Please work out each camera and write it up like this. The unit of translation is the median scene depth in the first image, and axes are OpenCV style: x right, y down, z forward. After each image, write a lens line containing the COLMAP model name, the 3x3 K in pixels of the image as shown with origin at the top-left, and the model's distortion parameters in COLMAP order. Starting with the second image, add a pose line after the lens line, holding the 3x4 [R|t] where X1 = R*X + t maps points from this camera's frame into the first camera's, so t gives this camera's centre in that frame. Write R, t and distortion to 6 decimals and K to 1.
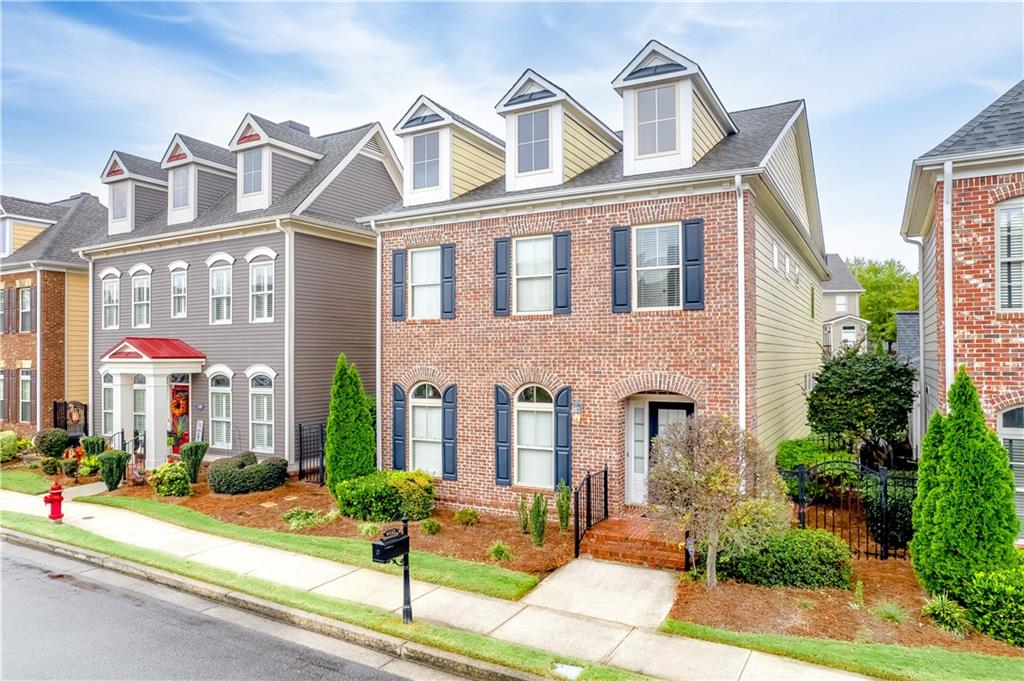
lens RADIAL K [[650.6, 0, 513.3], [0, 650.6, 354.2], [0, 0, 1]] dist [-0.094010, 0.075558]
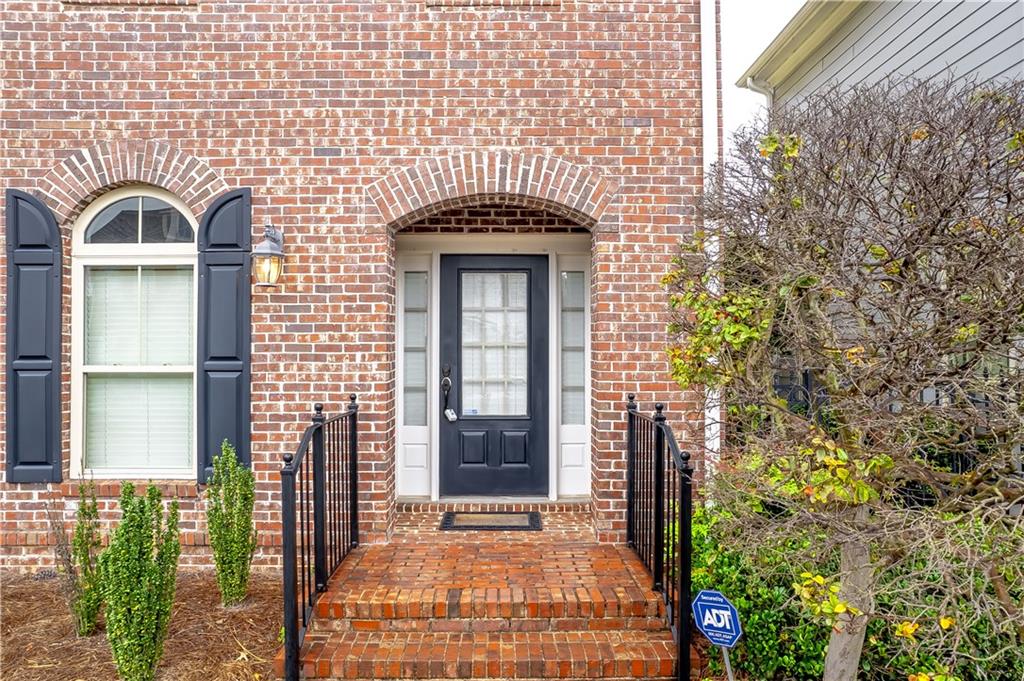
lens RADIAL K [[650.6, 0, 513.3], [0, 650.6, 354.2], [0, 0, 1]] dist [-0.094010, 0.075558]
pose [[0.863049, 0.003800, 0.505106, 0.036711], [-0.003740, 0.999992, -0.001133, 0.145624], [-0.505106, -0.000911, 0.863057, 0.638105]]
